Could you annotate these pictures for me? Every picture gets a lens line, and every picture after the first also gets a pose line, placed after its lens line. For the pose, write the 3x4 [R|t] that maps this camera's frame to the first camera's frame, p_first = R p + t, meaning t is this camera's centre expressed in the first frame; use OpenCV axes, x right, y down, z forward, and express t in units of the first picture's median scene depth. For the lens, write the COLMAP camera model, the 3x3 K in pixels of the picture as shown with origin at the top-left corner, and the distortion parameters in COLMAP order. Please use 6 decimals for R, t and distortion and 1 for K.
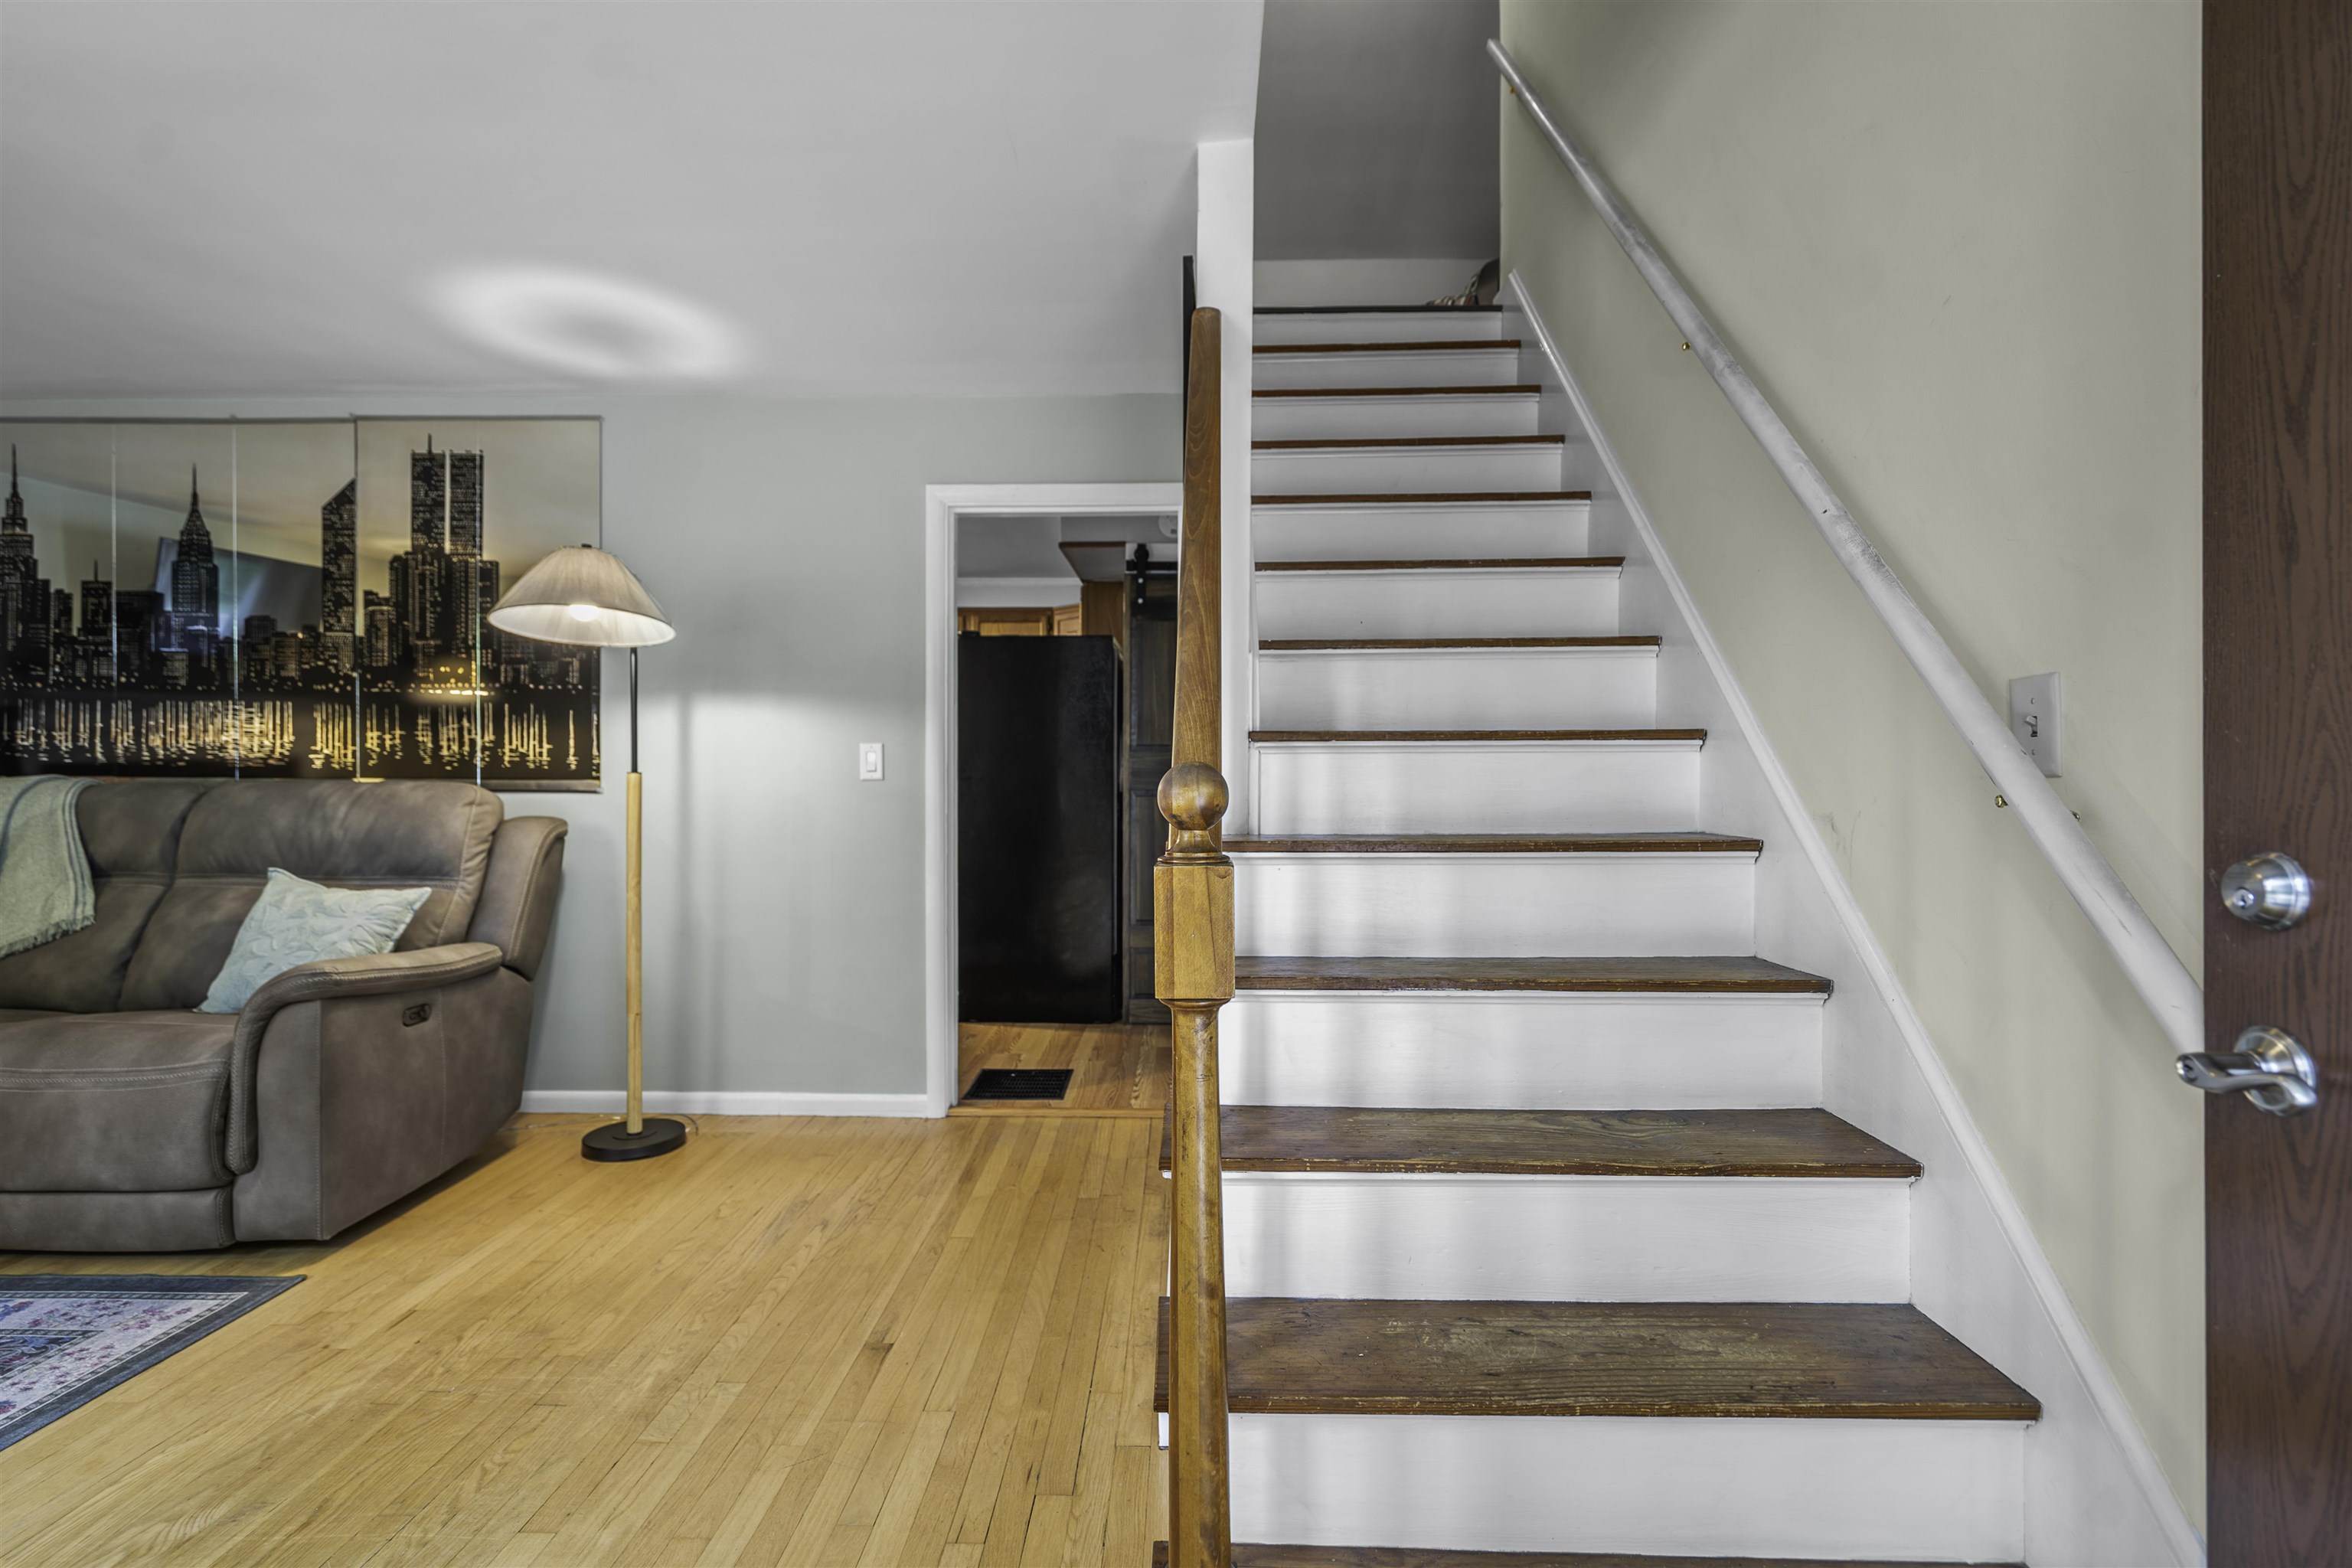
lens RADIAL K [[1076.4, 0, 1174.5], [0, 1076.4, 785.0], [0, 0, 1]] dist [-0.004591, 0.001980]
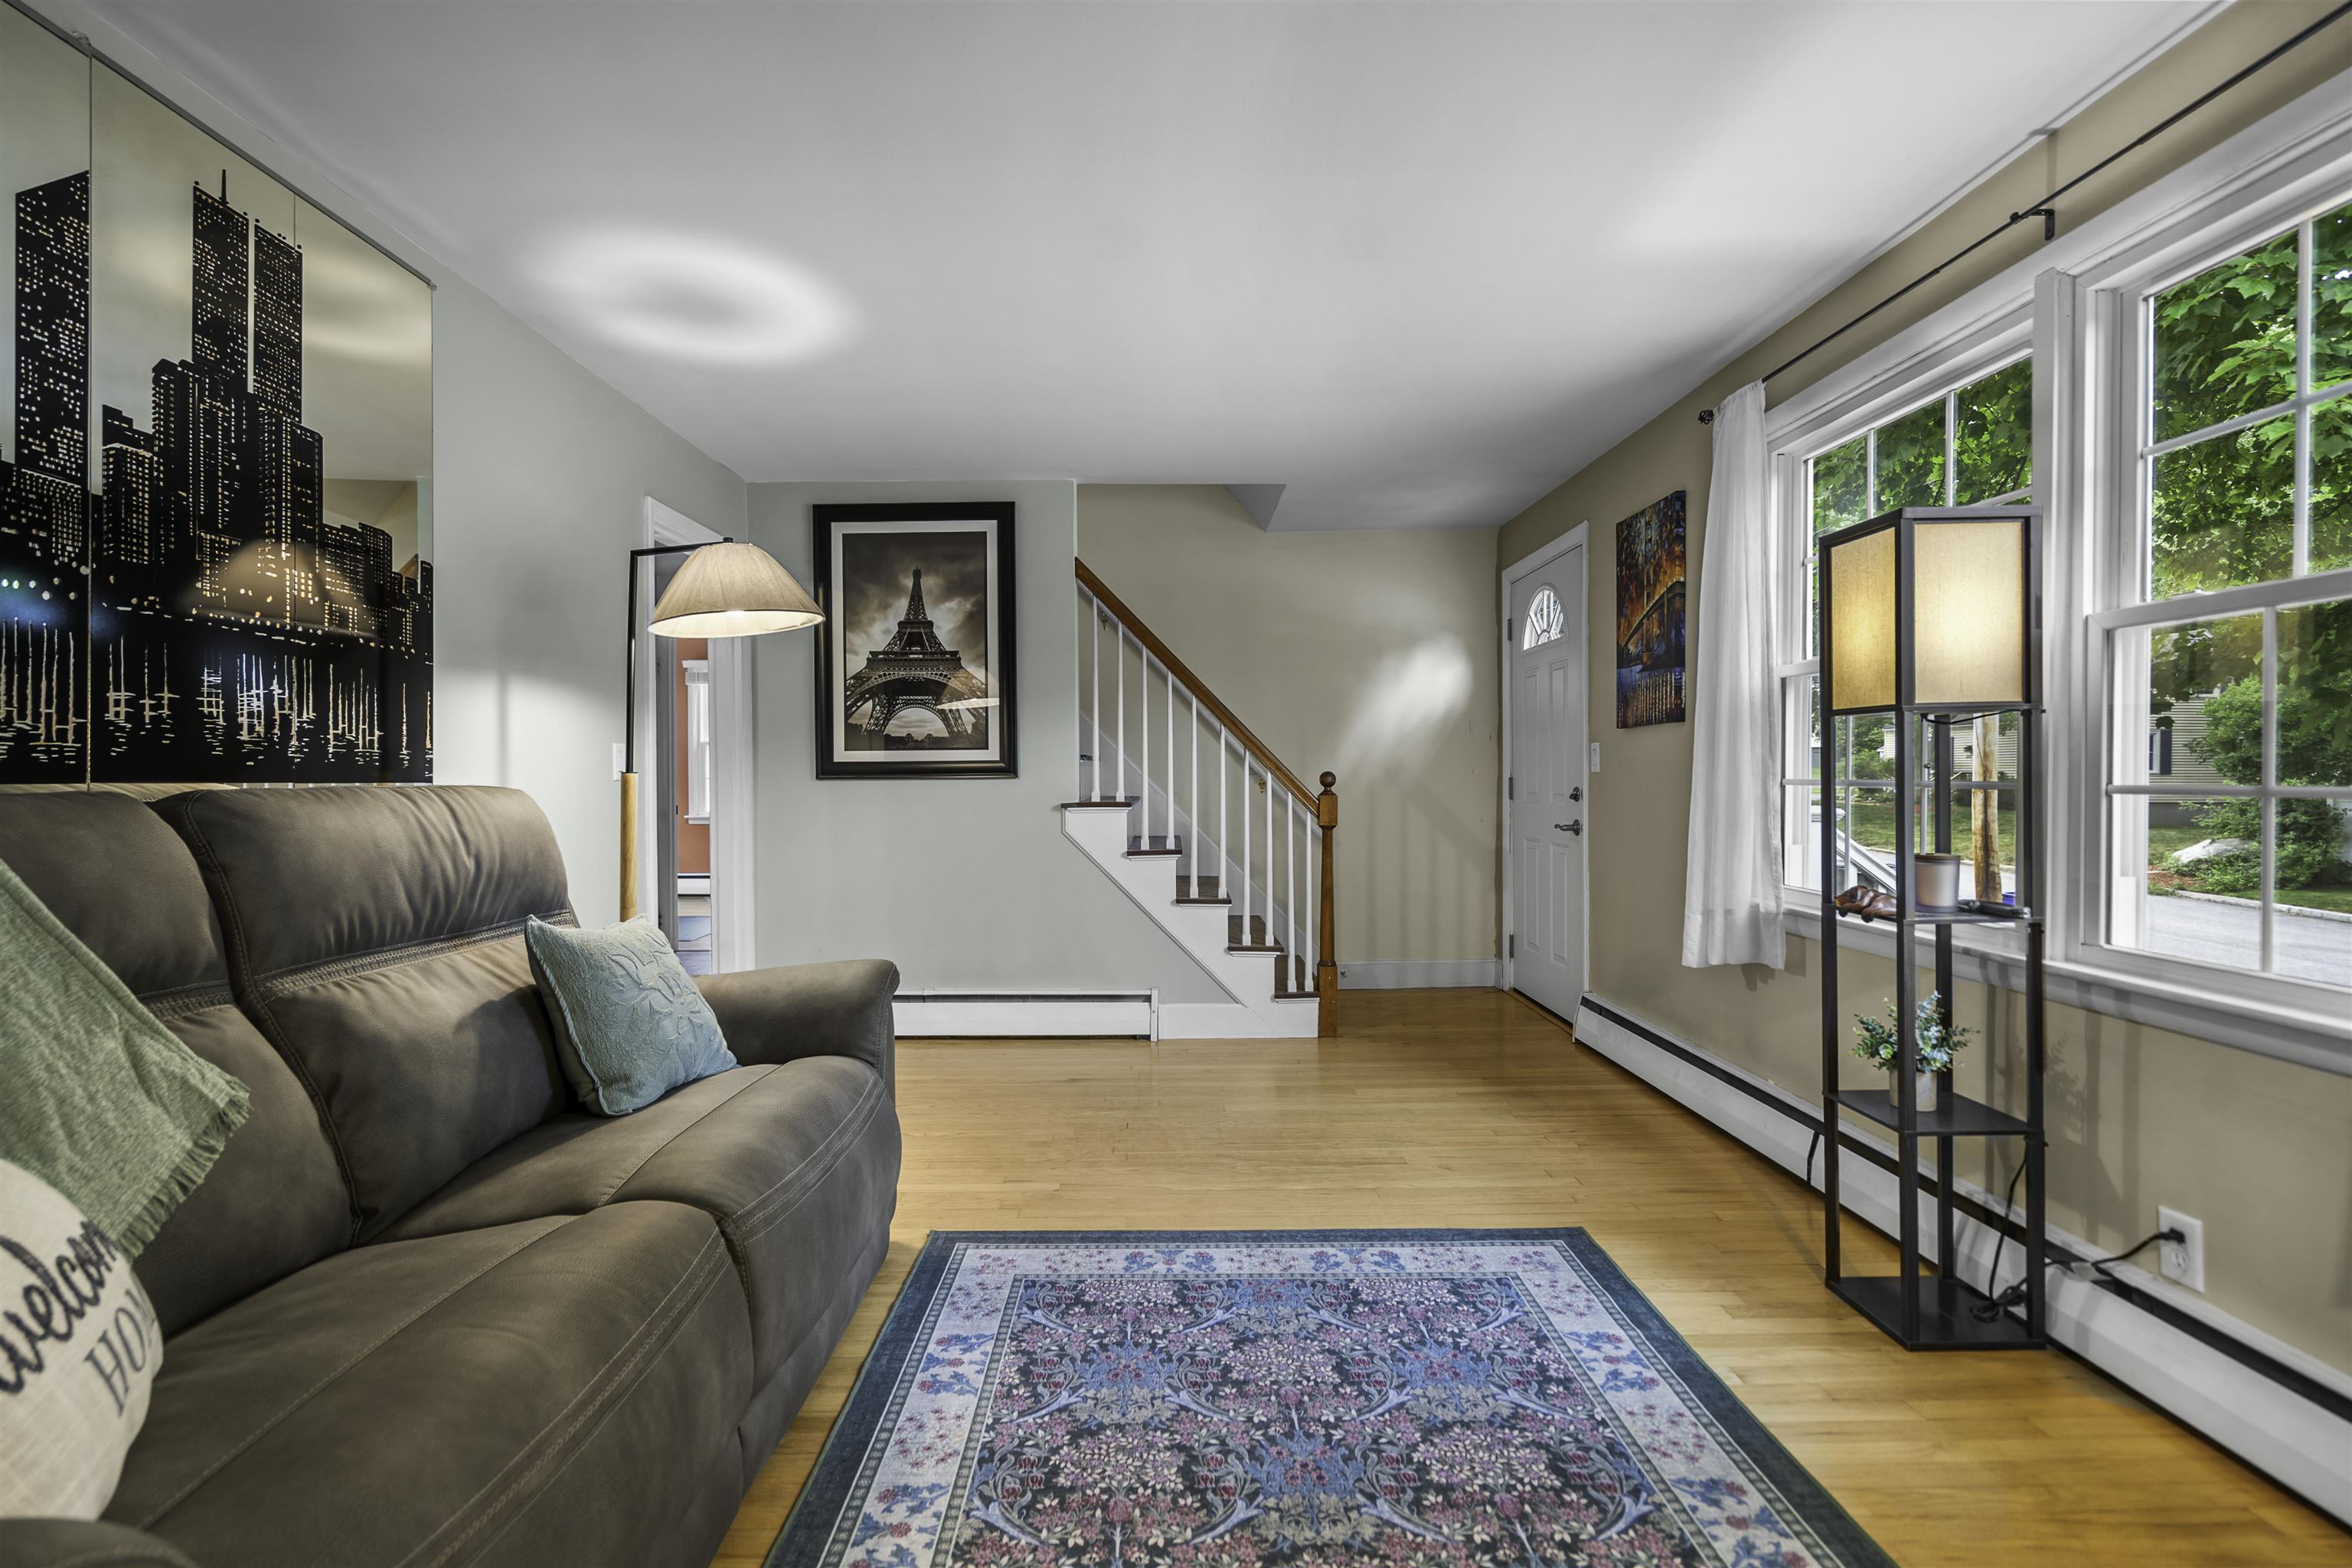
lens RADIAL K [[1076.4, 0, 1159.1], [0, 1076.4, 794.3], [0, 0, 1]] dist [-0.004591, 0.001980]
pose [[-0.022987, -0.017628, 0.999580, -1.271529], [0.008809, 0.999802, 0.017835, -0.005035], [-0.999697, 0.009215, -0.022827, 0.525237]]
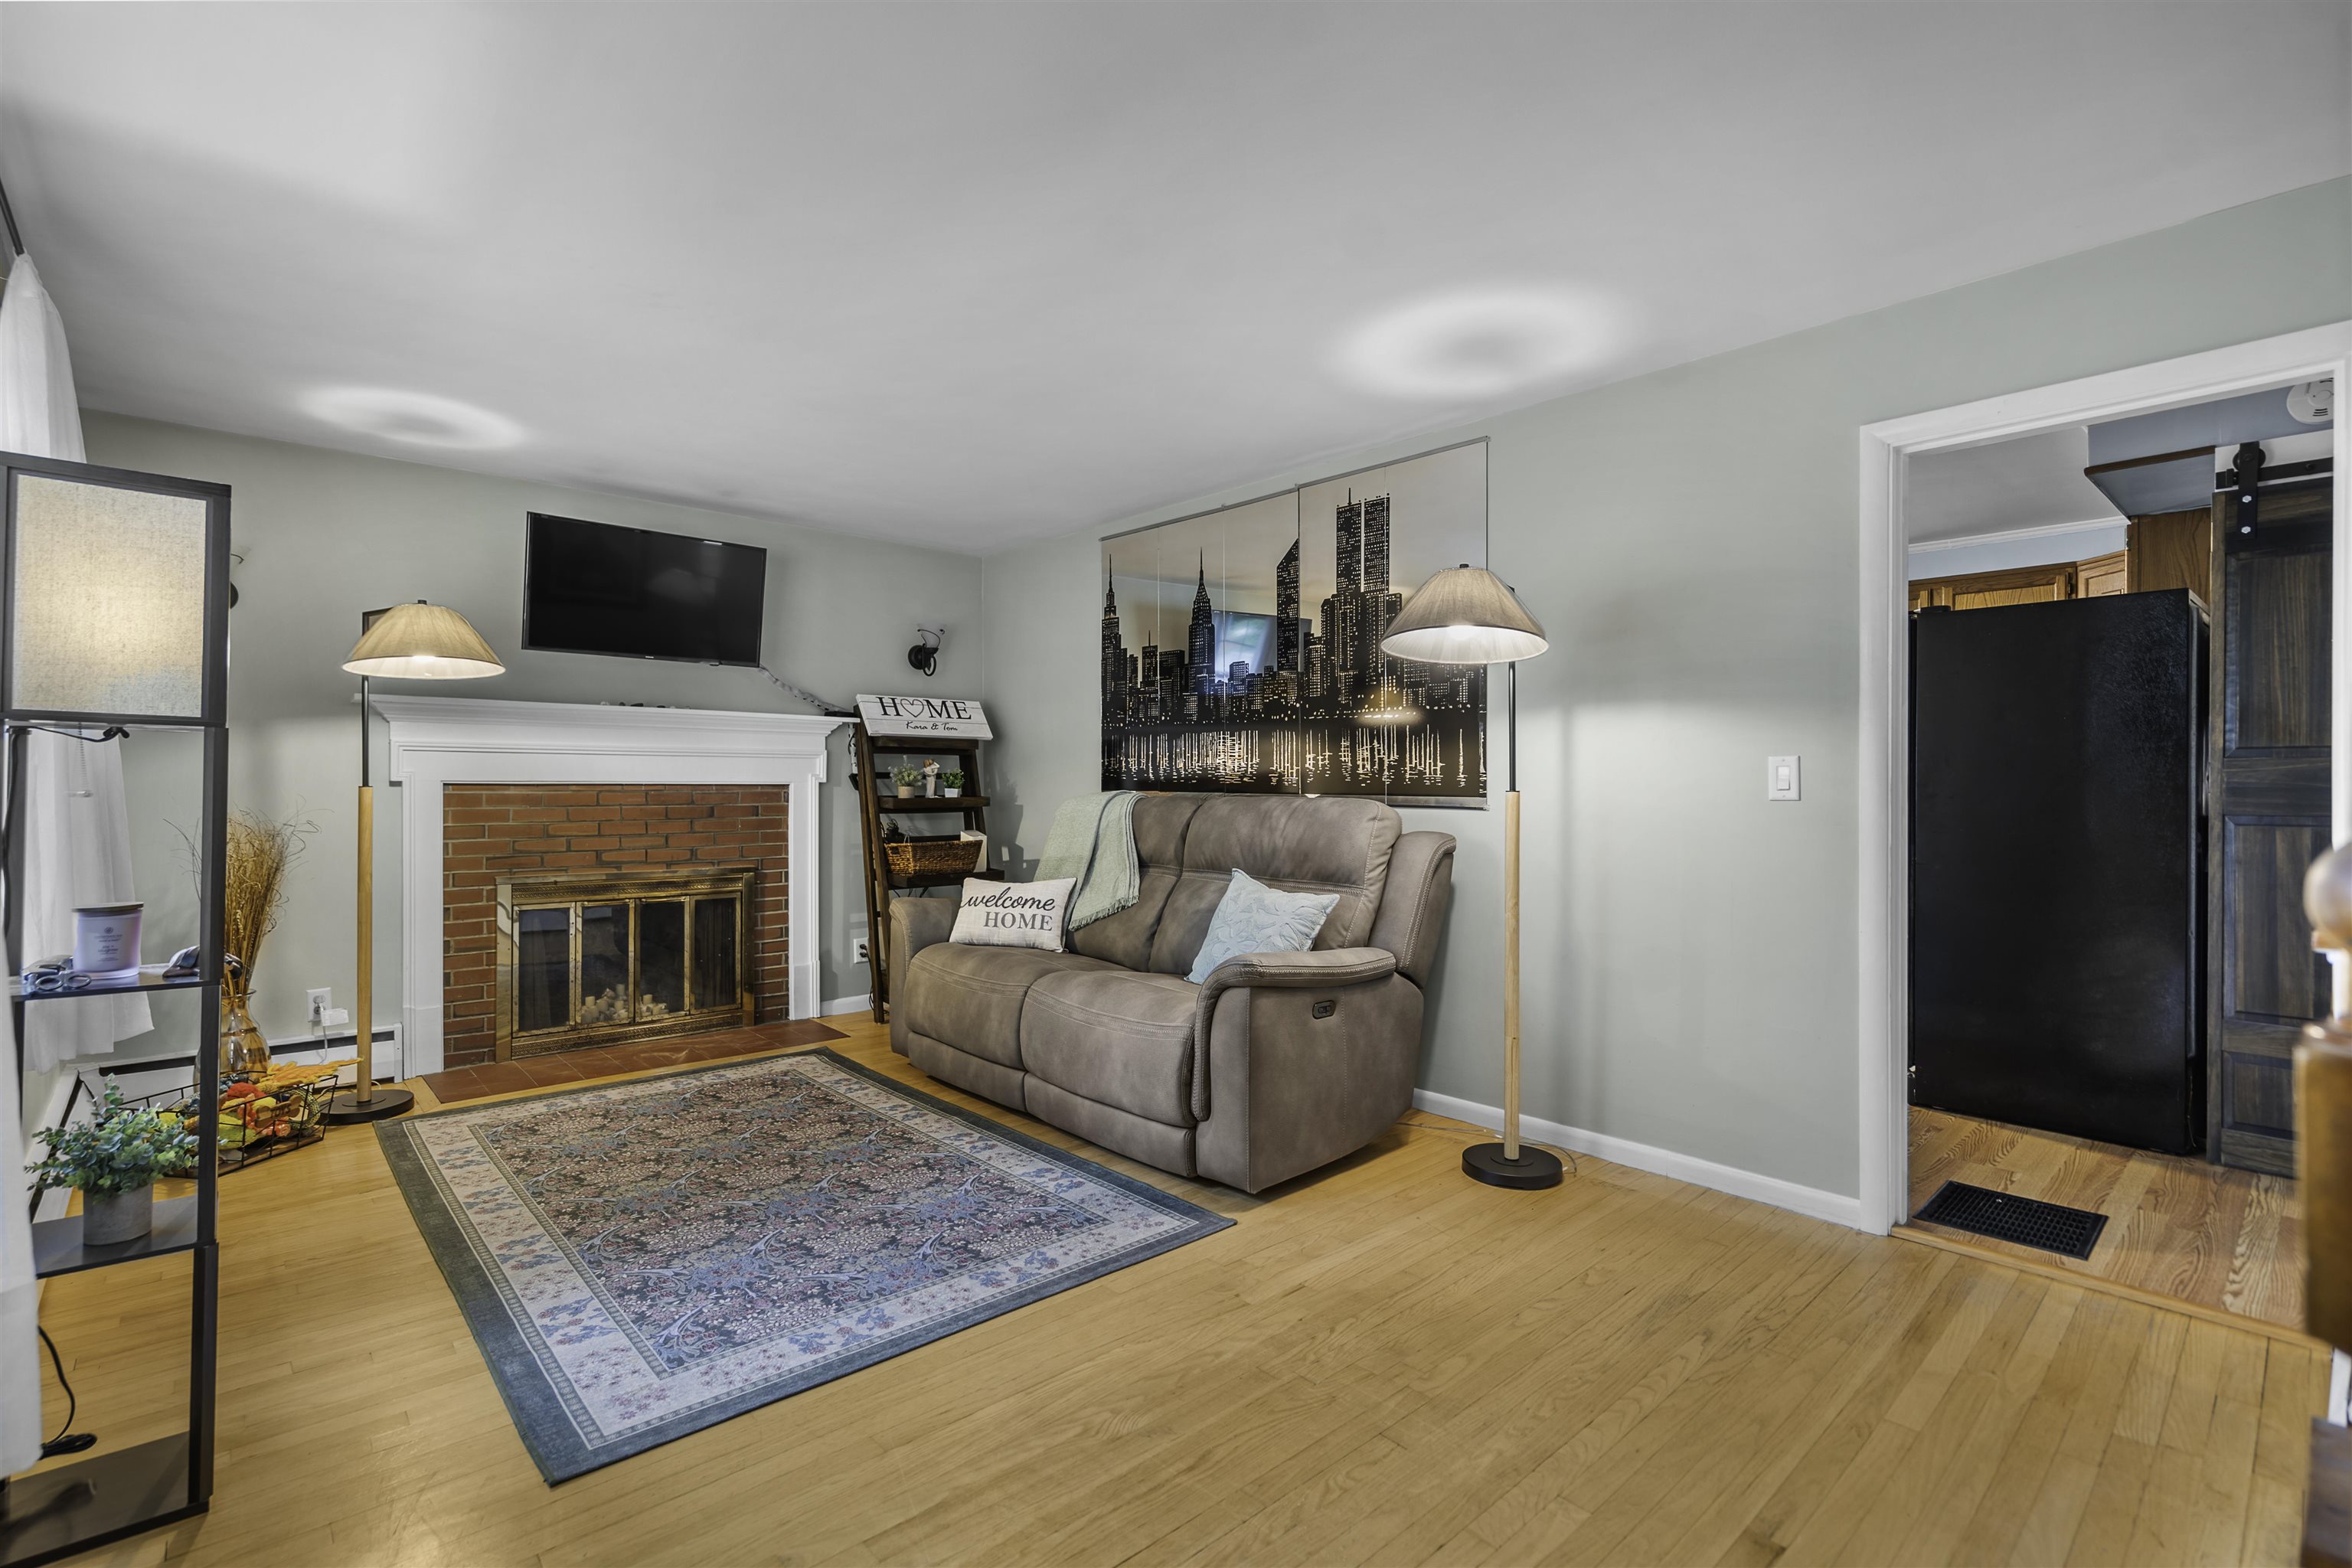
lens RADIAL K [[1076.4, 0, 1160.7], [0, 1076.4, 785.5], [0, 0, 1]] dist [-0.004591, 0.001980]
pose [[0.681090, 0.001624, -0.732198, -0.003748], [-0.006724, 0.999969, -0.004037, -0.009333], [0.732169, 0.007673, 0.681080, 0.090497]]
